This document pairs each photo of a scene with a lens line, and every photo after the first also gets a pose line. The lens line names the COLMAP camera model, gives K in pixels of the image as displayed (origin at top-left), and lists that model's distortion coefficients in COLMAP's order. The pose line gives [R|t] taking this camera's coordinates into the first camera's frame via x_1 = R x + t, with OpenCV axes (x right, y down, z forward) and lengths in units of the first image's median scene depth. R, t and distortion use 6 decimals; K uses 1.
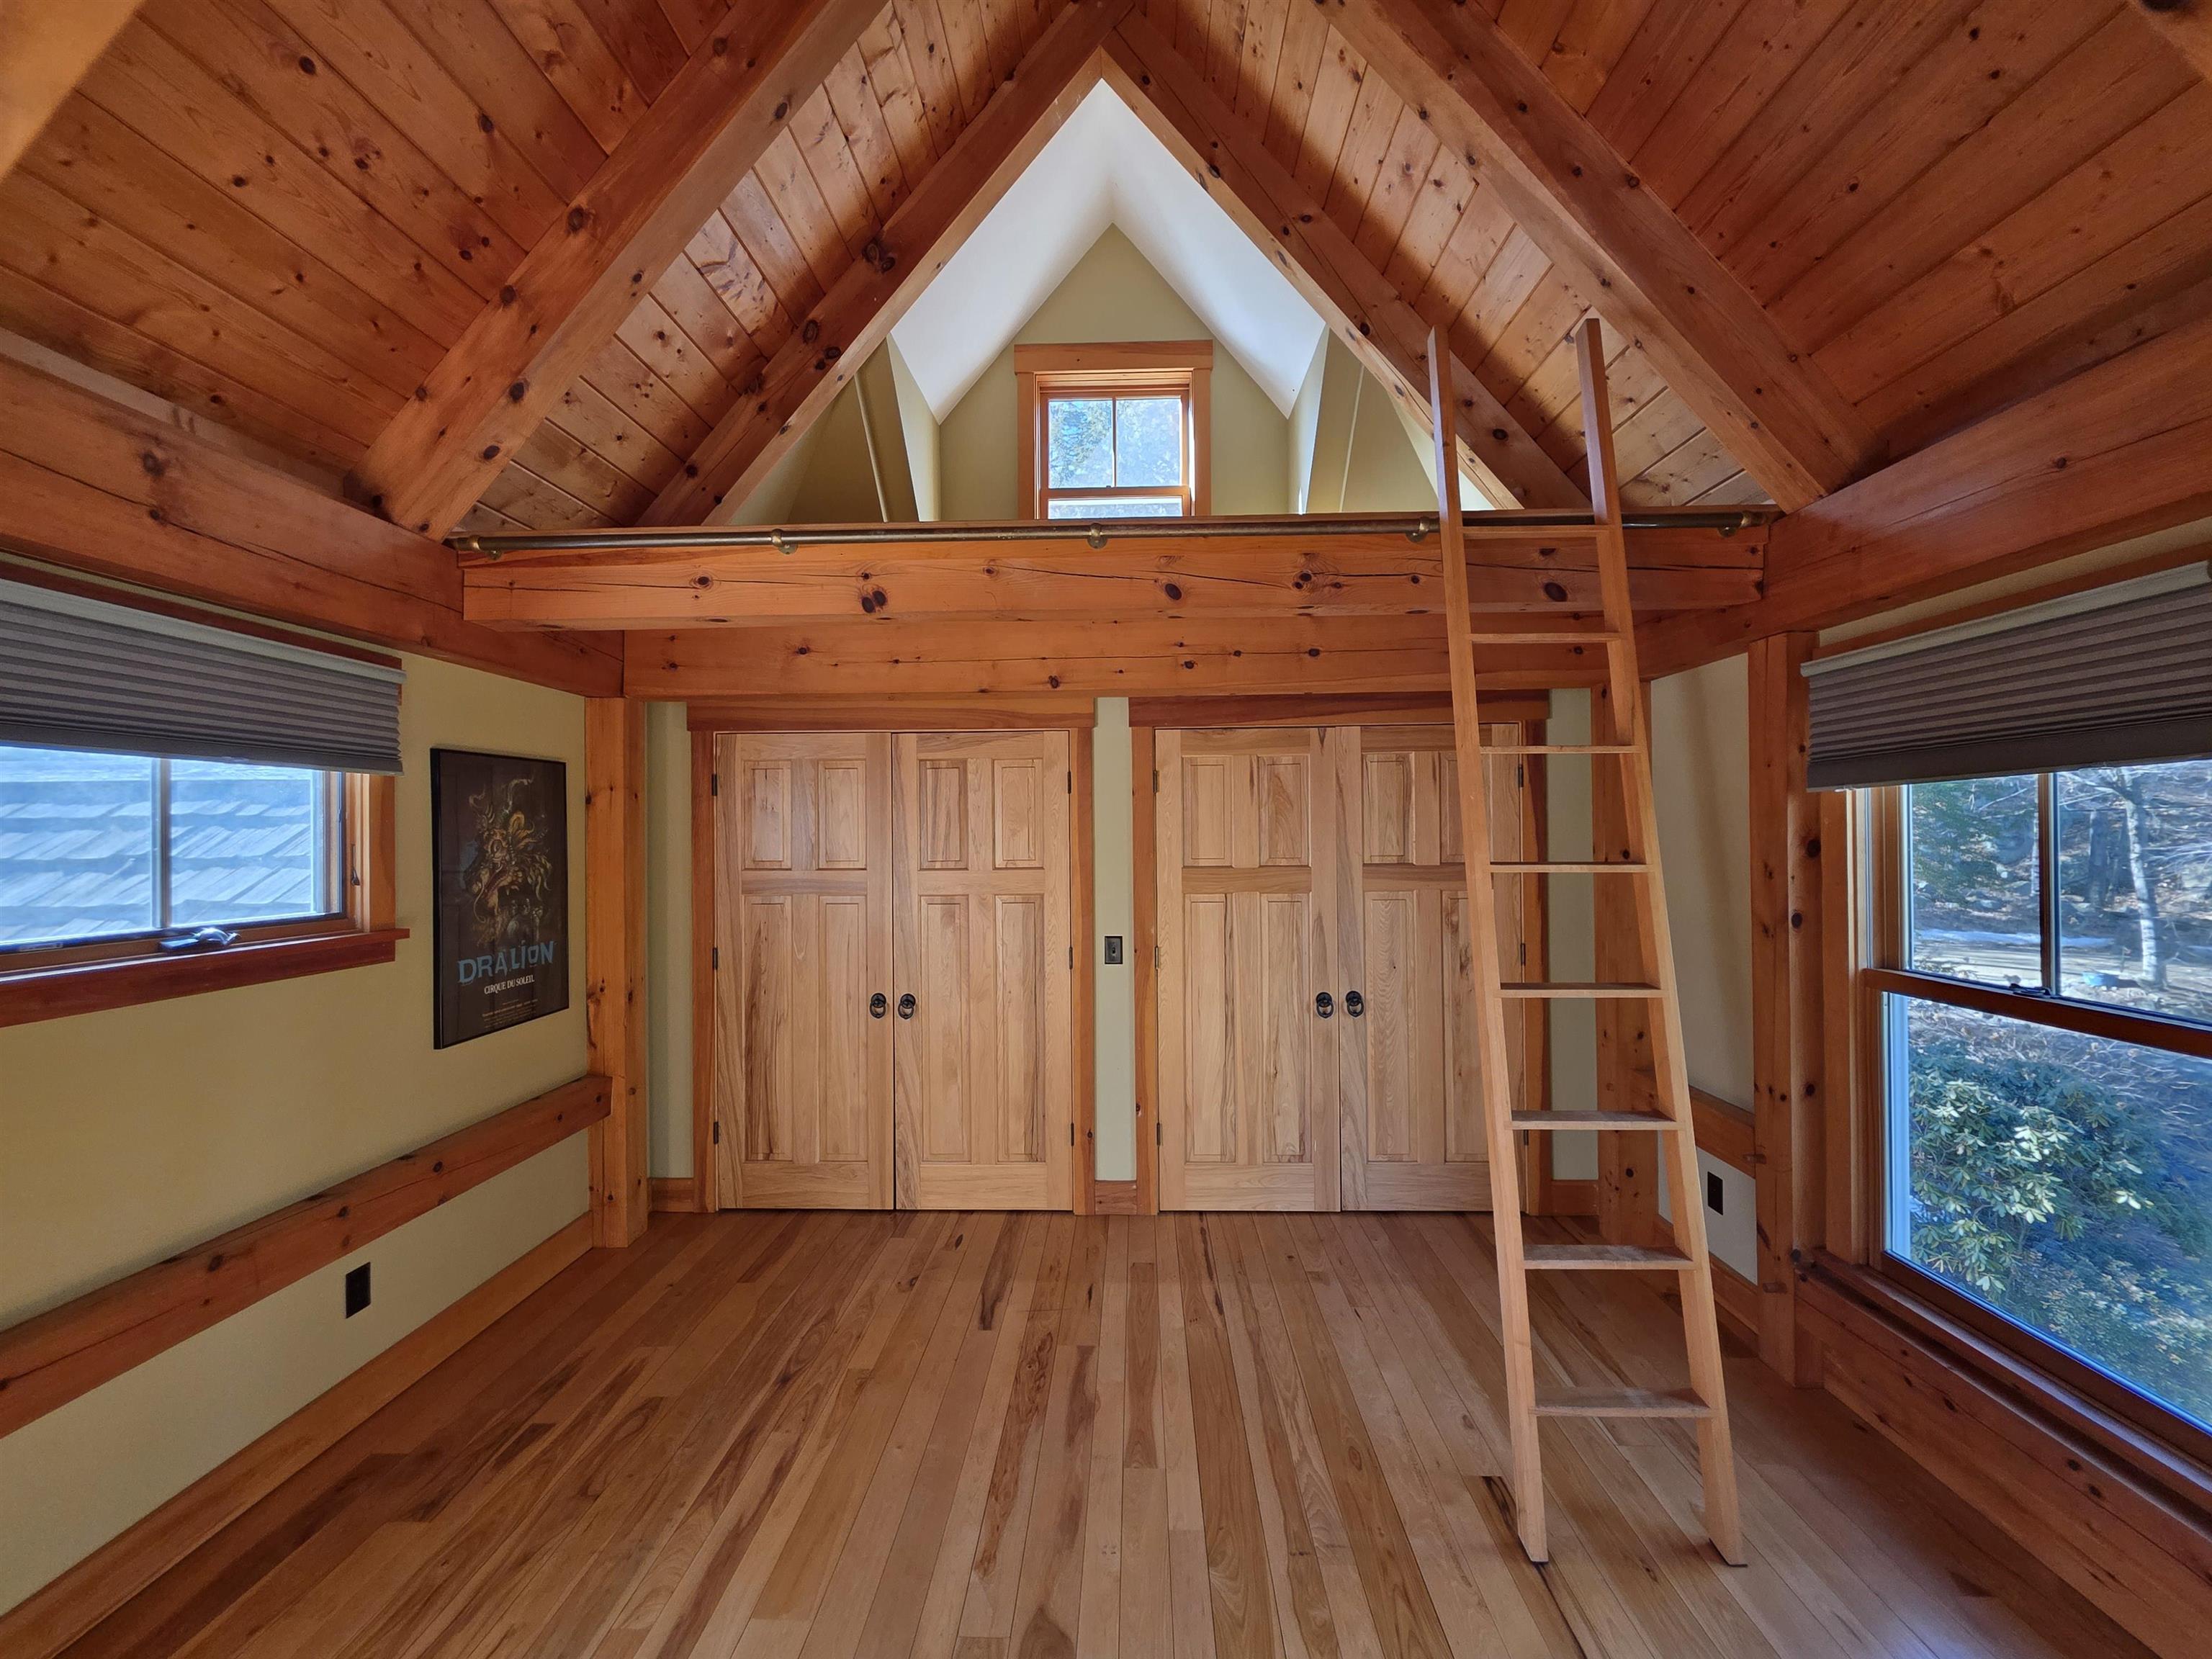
lens RADIAL K [[891.3, 0, 1109.6], [0, 891.3, 825.2], [0, 0, 1]] dist [0.004578, -0.000938]
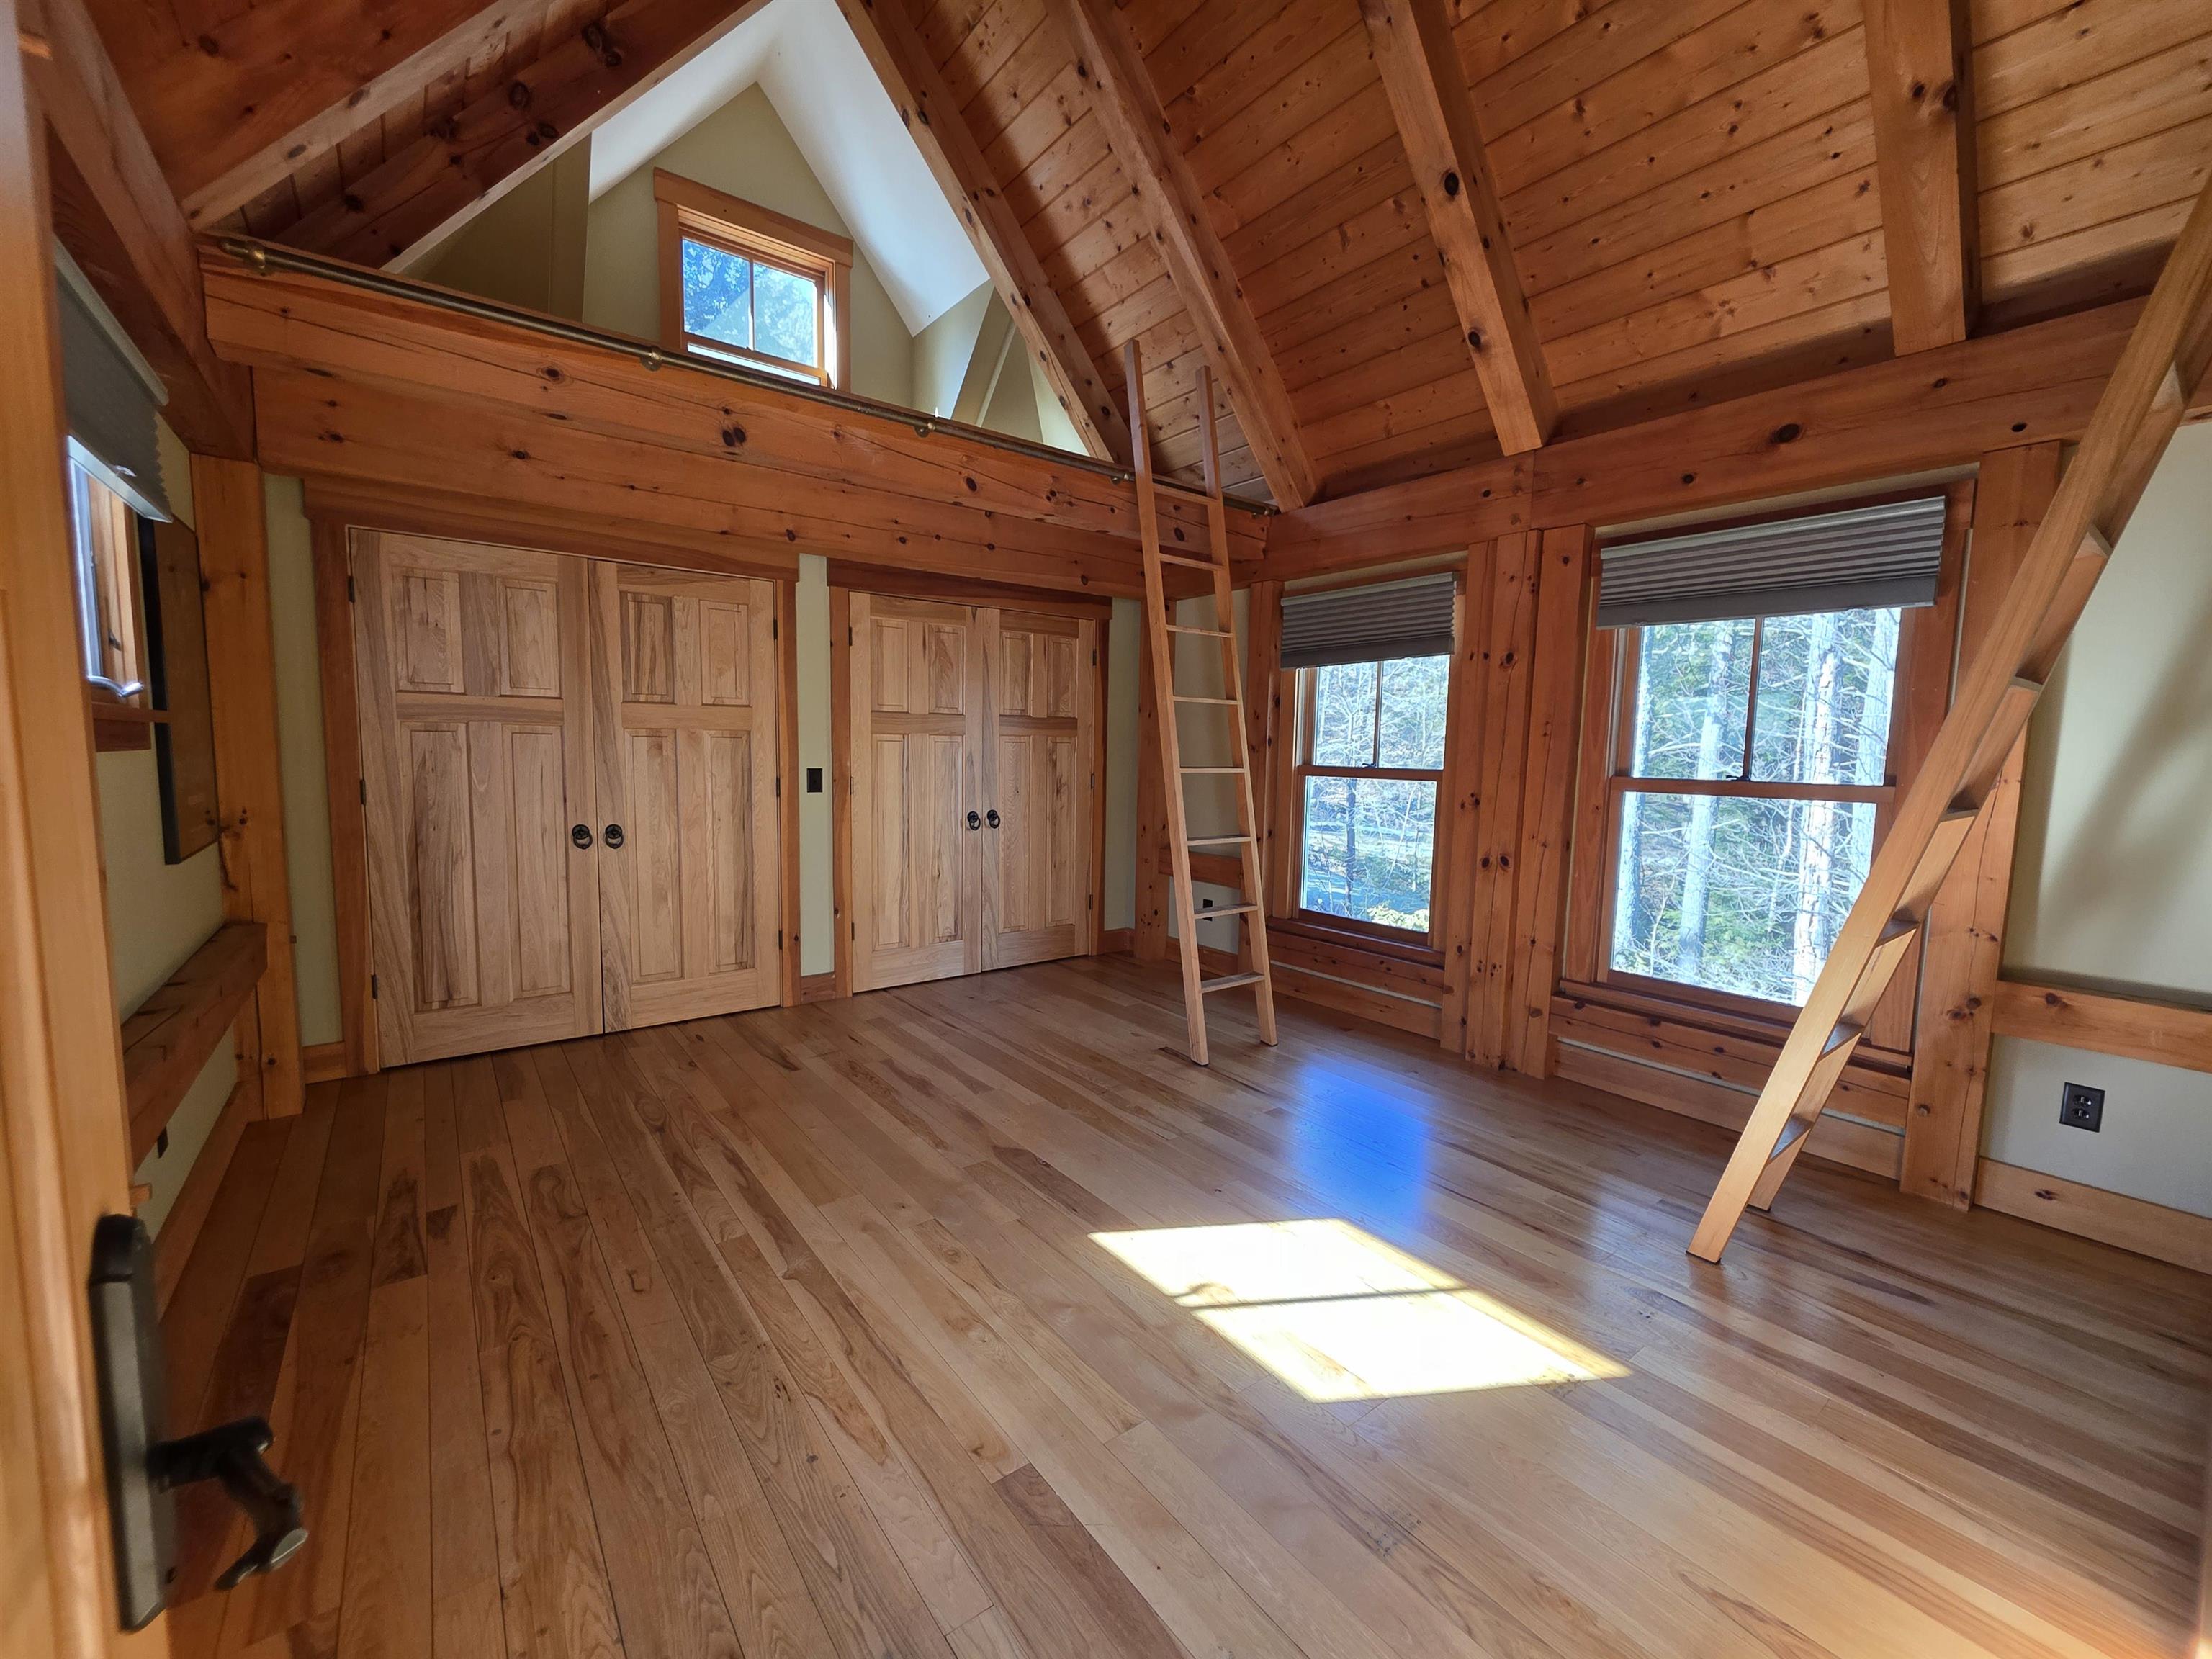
lens RADIAL K [[891.3, 0, 1102.0], [0, 891.3, 825.5], [0, 0, 1]] dist [0.004578, -0.000938]
pose [[0.773901, -0.034441, 0.632369, -0.474600], [-0.029563, 0.995467, 0.090397, 0.088857], [-0.632616, -0.088654, 0.769375, -0.144750]]
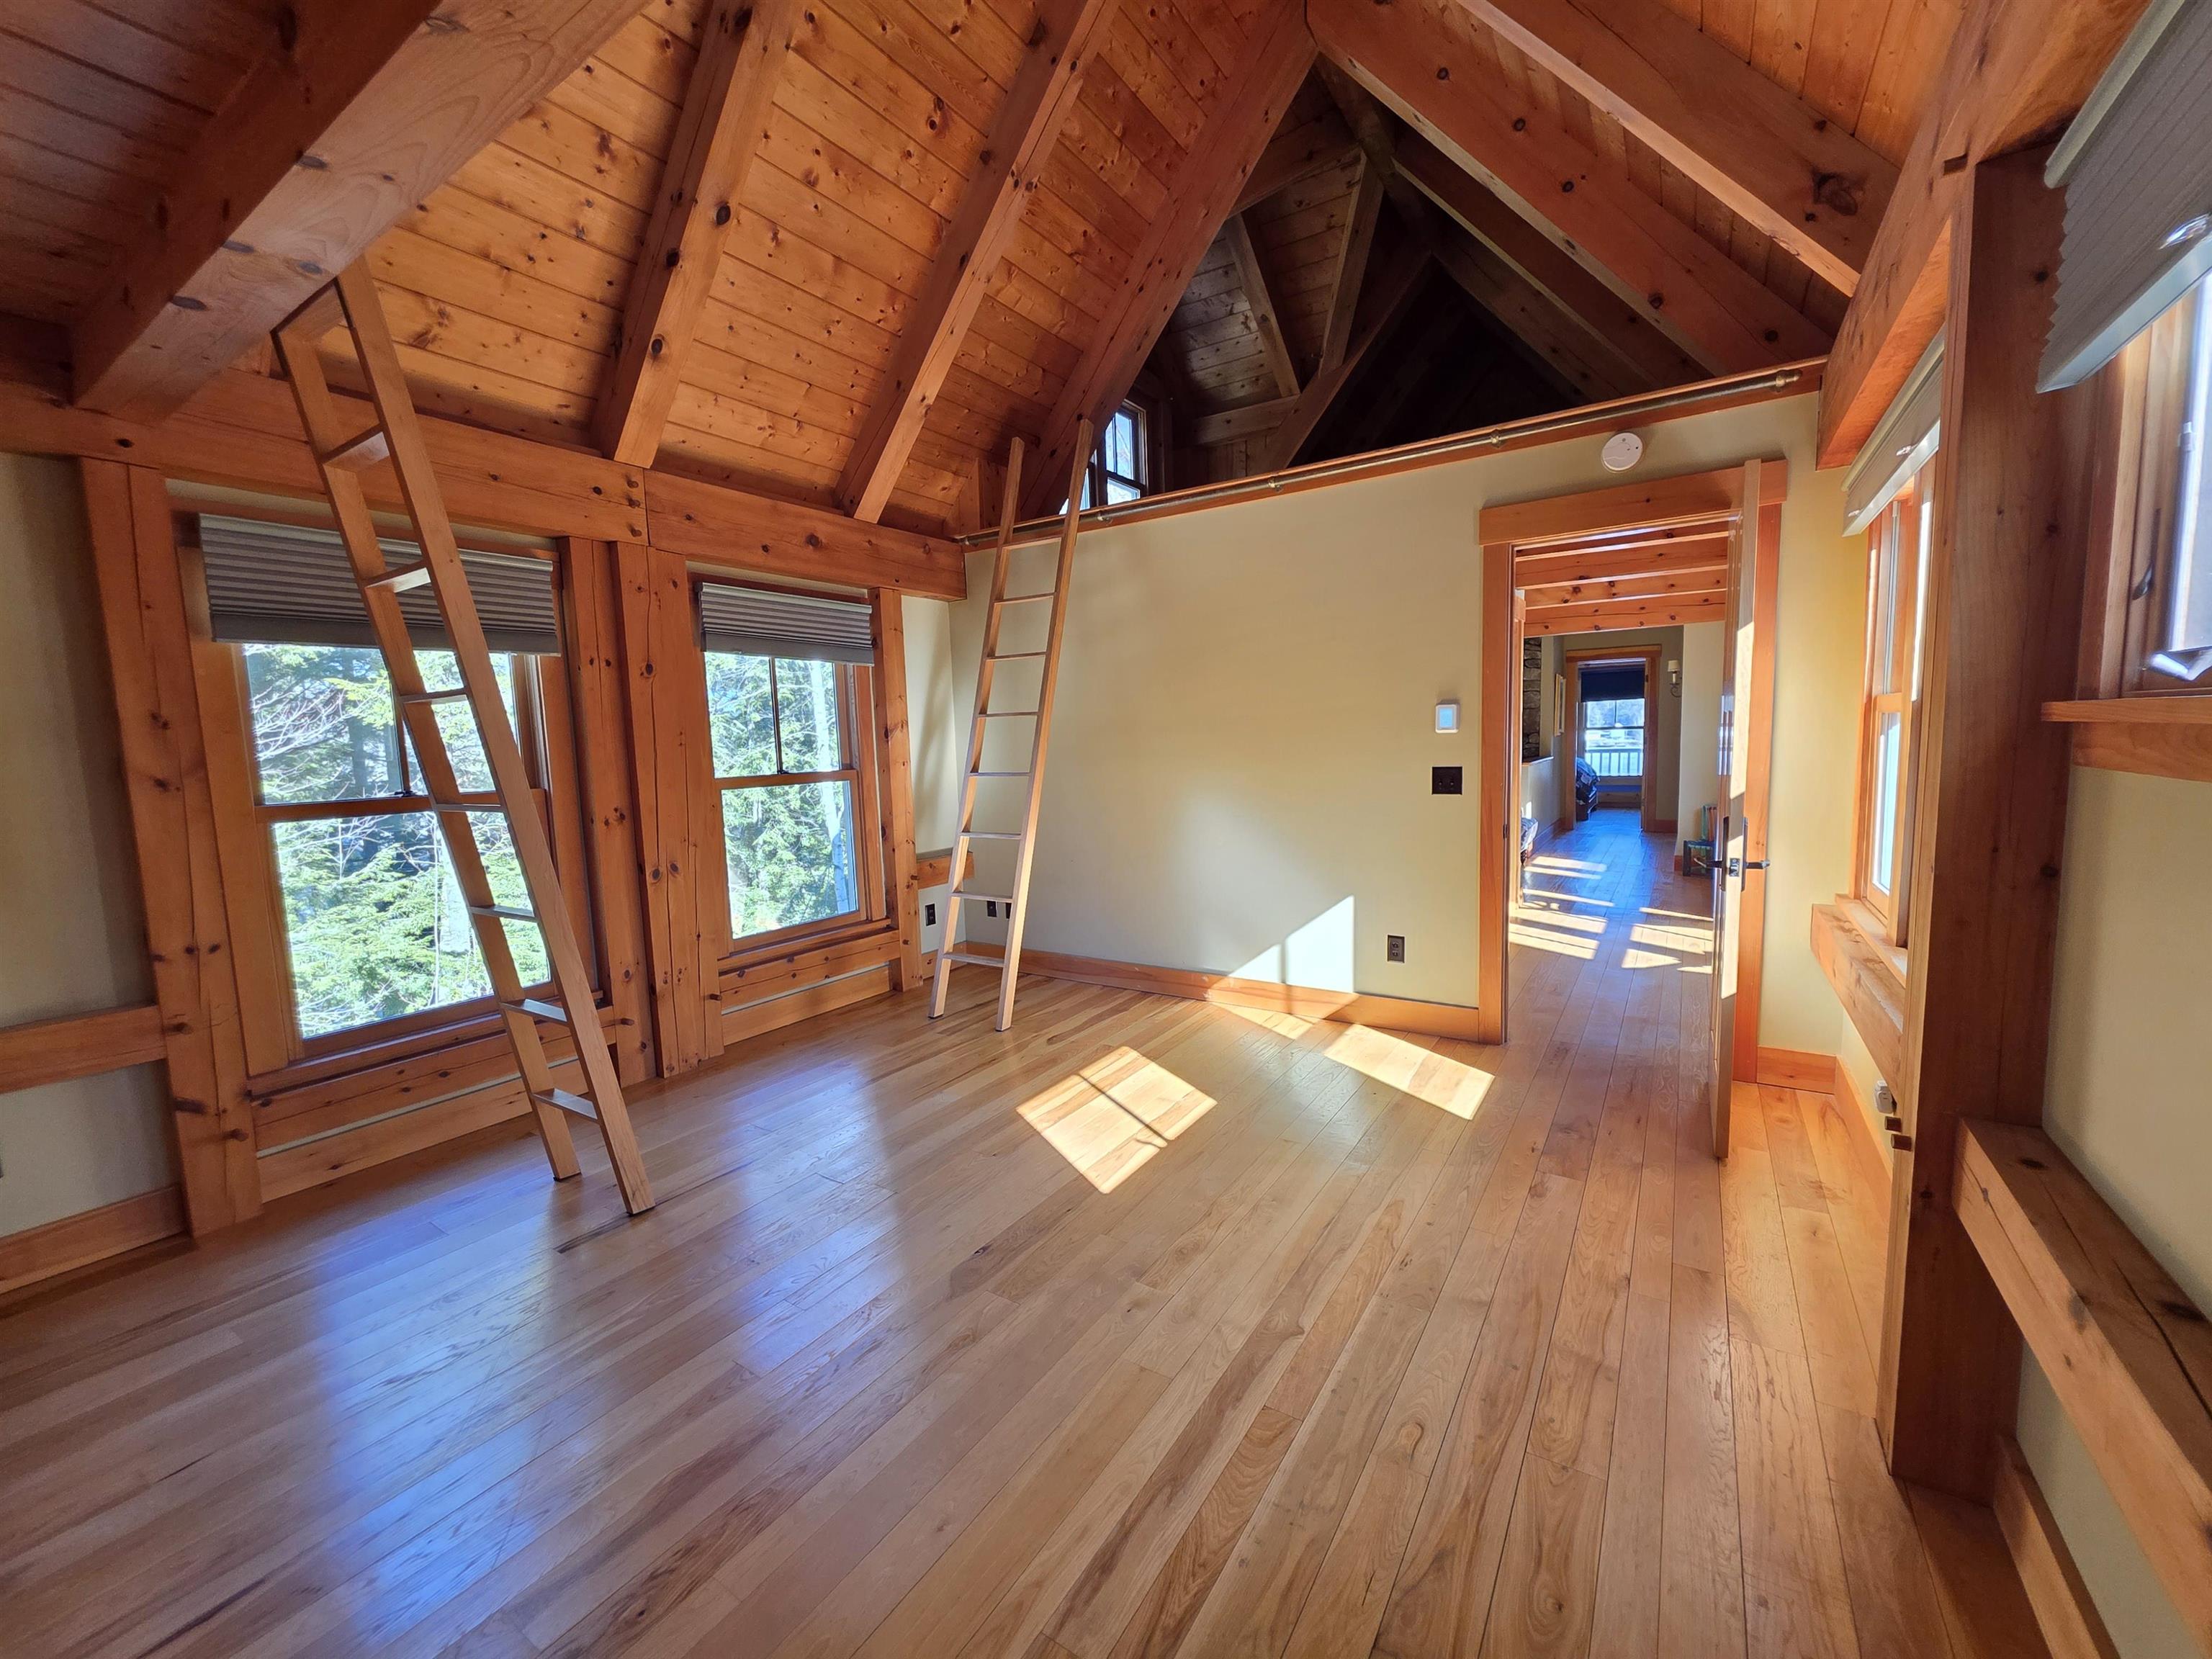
lens RADIAL K [[891.3, 0, 1105.9], [0, 891.3, 829.9], [0, 0, 1]] dist [0.004578, -0.000938]
pose [[-0.853733, -0.013364, 0.520540, -0.448960], [0.040648, 0.994910, 0.092208, 0.088189], [-0.519123, 0.099880, -0.848844, 0.962294]]
